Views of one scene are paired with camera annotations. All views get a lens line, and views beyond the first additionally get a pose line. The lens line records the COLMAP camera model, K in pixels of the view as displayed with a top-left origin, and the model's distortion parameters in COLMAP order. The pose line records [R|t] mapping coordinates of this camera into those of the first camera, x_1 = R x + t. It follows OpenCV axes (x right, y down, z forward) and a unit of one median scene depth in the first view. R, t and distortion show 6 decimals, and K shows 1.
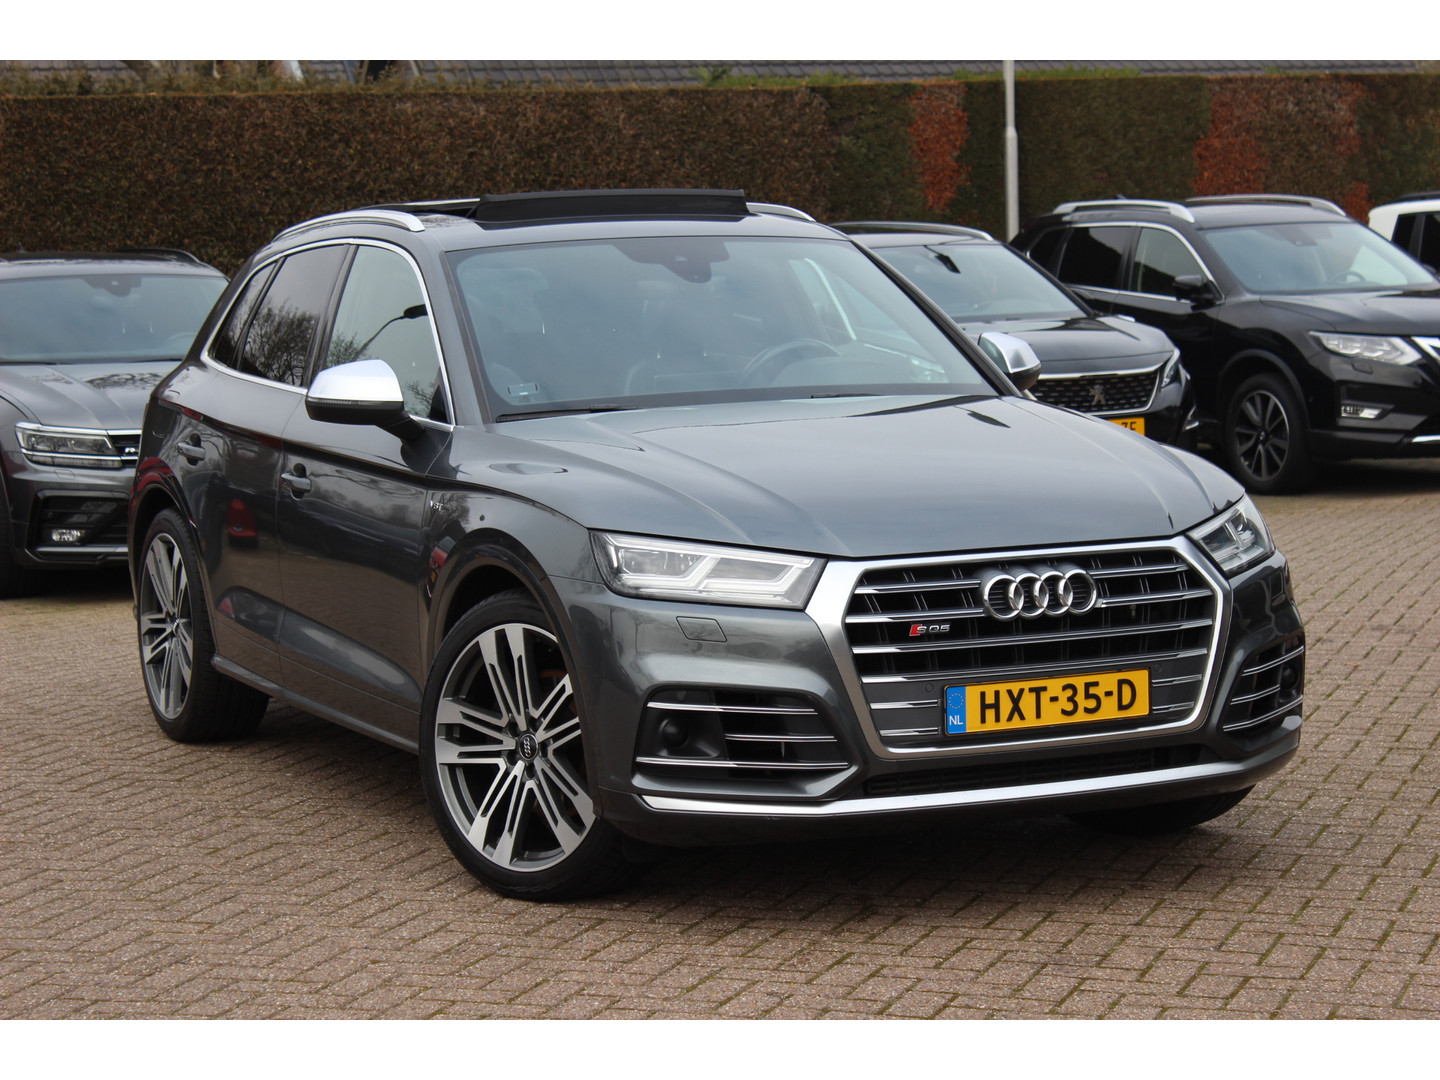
lens RADIAL K [[3514.1, 0, 723.0], [0, 3514.1, 545.5], [0, 0, 1]] dist [0.055912, 0.000000]
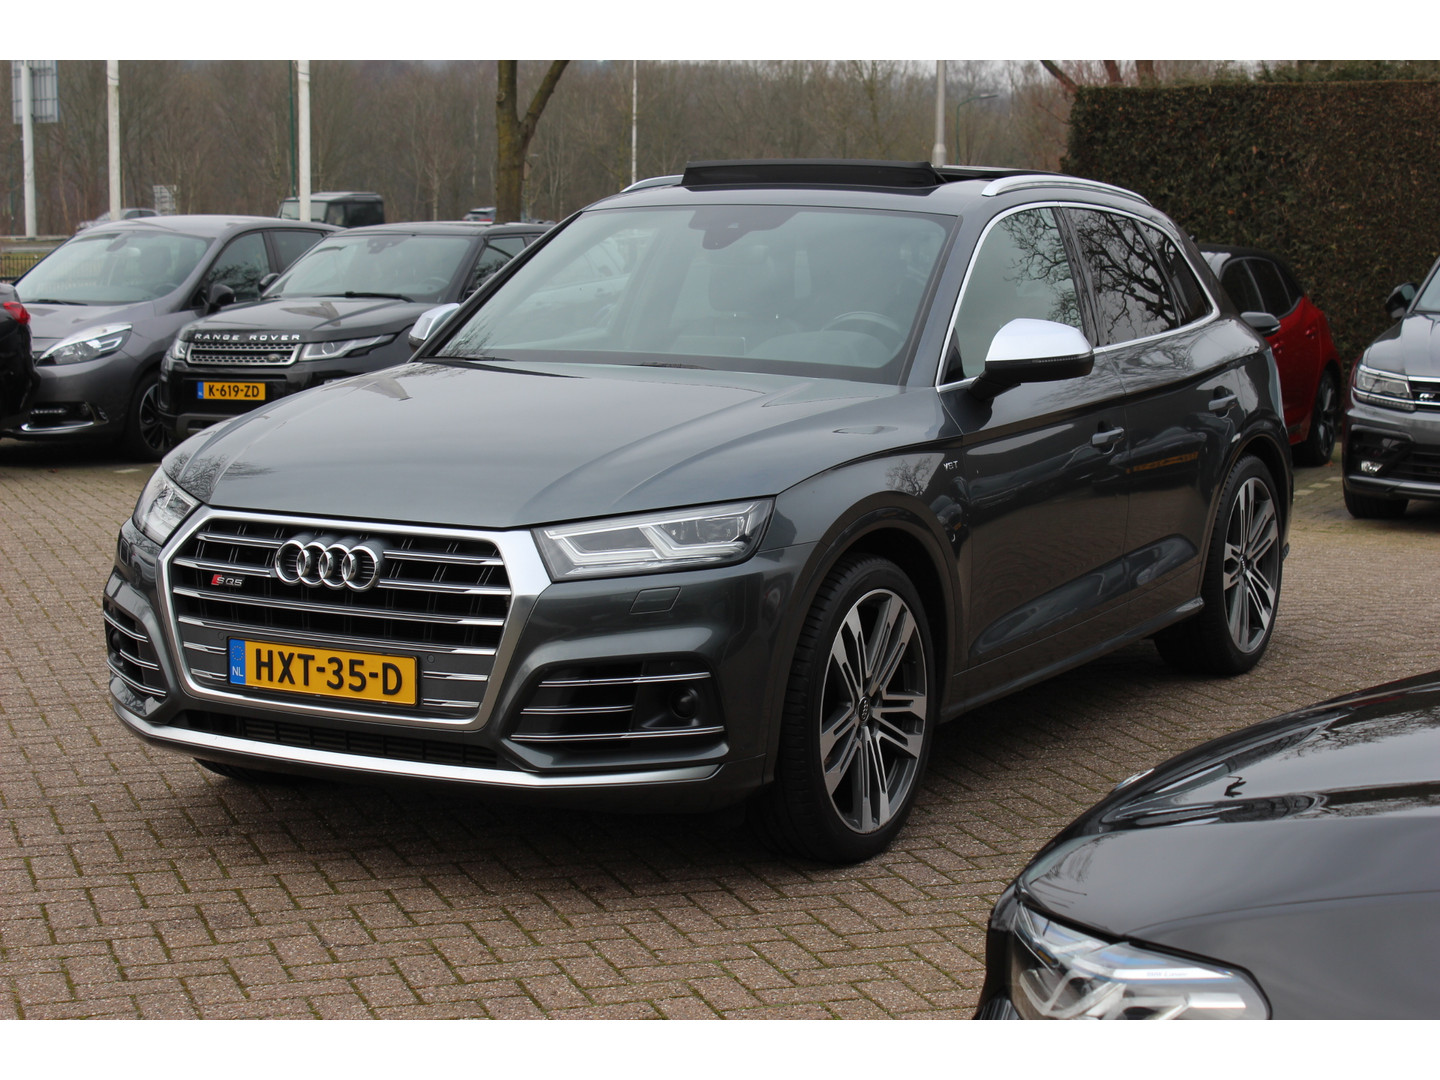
lens RADIAL K [[2713.5, 0, 726.6], [0, 2713.5, 541.1], [0, 0, 1]] dist [0.012288, 0.000000]
pose [[0.575270, 0.129239, -0.807689, 0.761182], [-0.095901, 0.991285, 0.090311, -0.071999], [0.812322, 0.025505, 0.582651, 0.621977]]
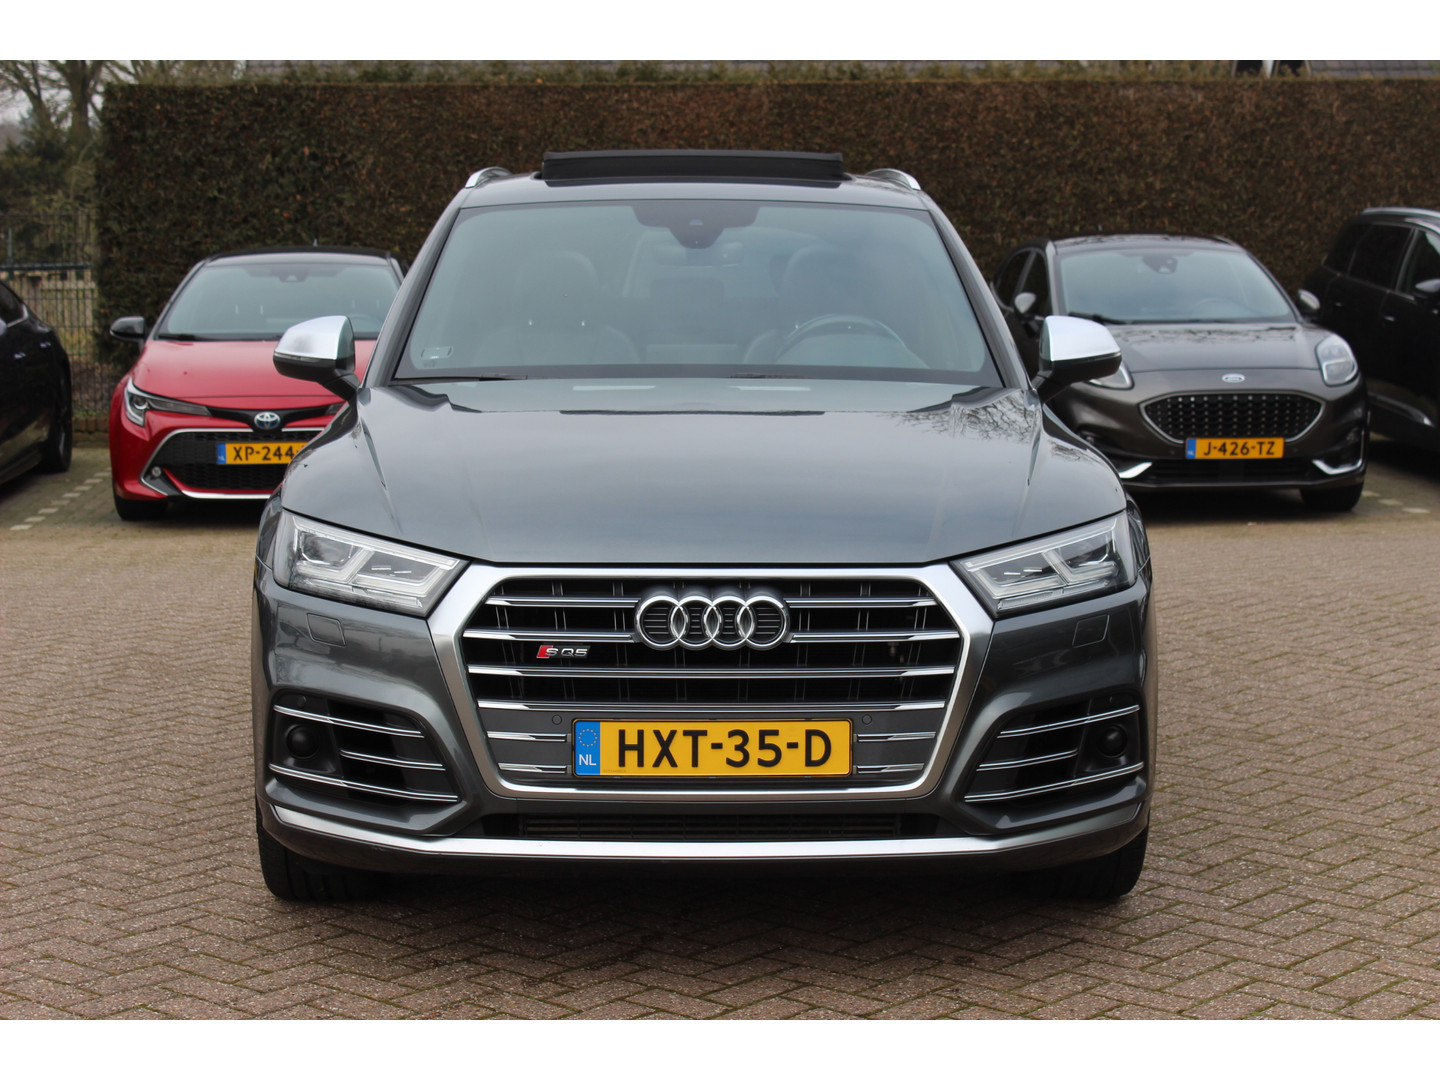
lens RADIAL K [[2713.5, 0, 713.7], [0, 2713.5, 531.8], [0, 0, 1]] dist [0.012288, 0.000000]
pose [[0.910624, 0.073683, -0.406613, 0.346501], [-0.062066, 0.997200, 0.041706, -0.034406], [0.408548, -0.012742, 0.912648, 0.388898]]
